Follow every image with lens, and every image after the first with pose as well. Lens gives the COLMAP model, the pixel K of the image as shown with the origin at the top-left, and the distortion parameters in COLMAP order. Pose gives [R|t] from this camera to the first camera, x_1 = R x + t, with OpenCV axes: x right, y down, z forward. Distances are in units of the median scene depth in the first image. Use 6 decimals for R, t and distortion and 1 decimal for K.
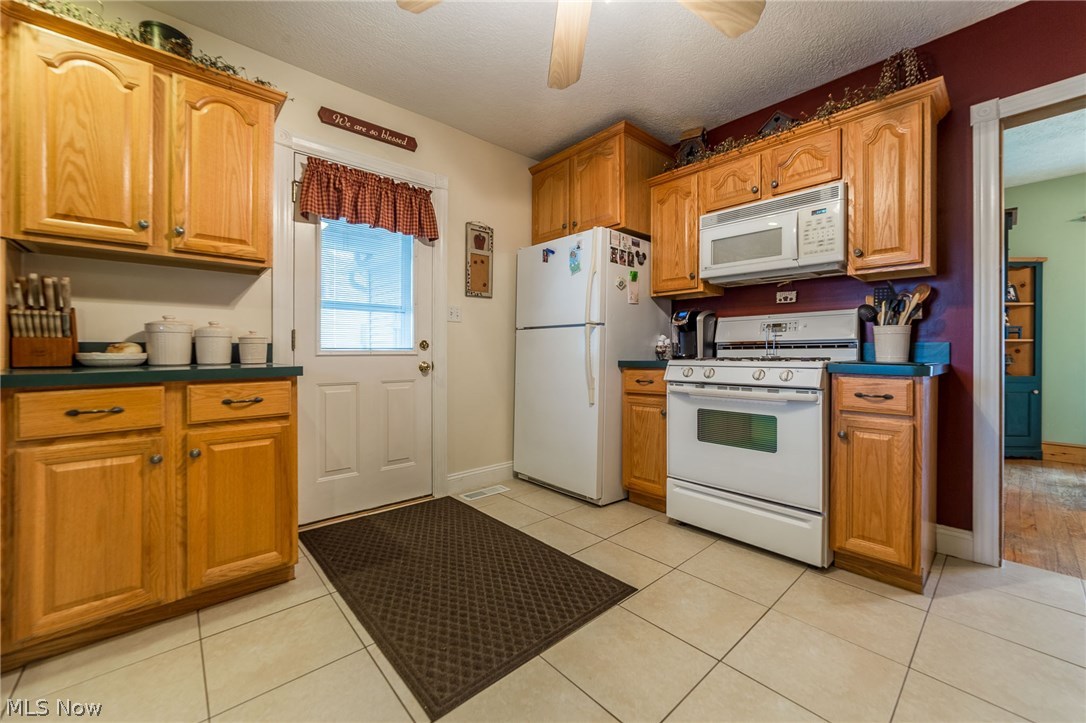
lens RADIAL K [[427.0, 0, 560.9], [0, 427.0, 354.3], [0, 0, 1]] dist [-0.017843, 0.007198]
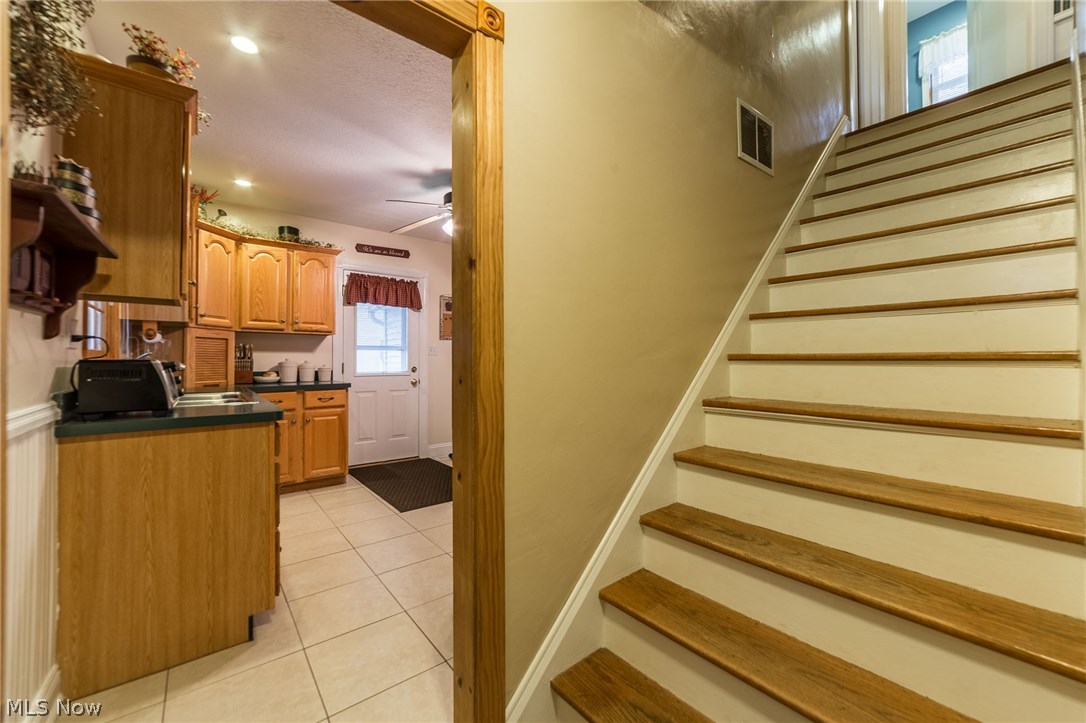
lens RADIAL K [[428.6, 0, 553.8], [0, 428.6, 369.1], [0, 0, 1]] dist [-0.000560, -0.000119]
pose [[0.998334, 0.006931, -0.057288, 0.504239], [-0.006314, 0.999920, 0.010938, -0.067928], [0.057359, -0.010558, 0.998298, -1.028013]]
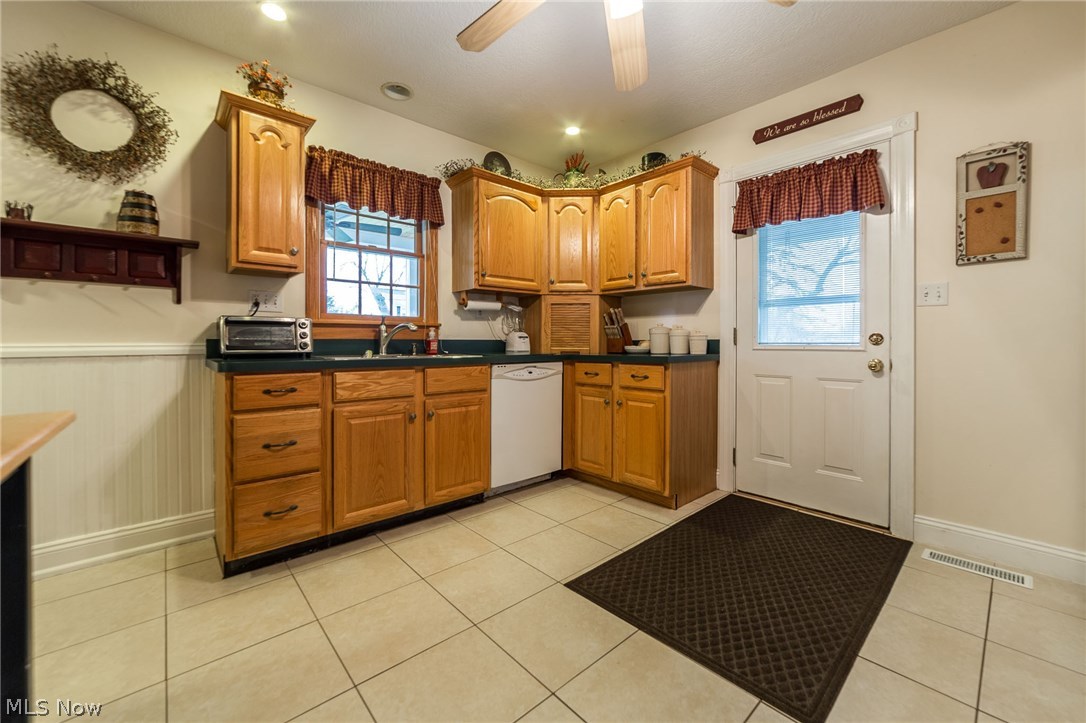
lens RADIAL K [[439.2, 0, 544.5], [0, 439.2, 348.9], [0, 0, 1]] dist [-0.021059, 0.010224]
pose [[-0.019191, 0.013652, -0.999723, 0.764323], [-0.010476, 0.999849, 0.013855, -0.011466], [0.999761, 0.010739, -0.019045, 0.564153]]
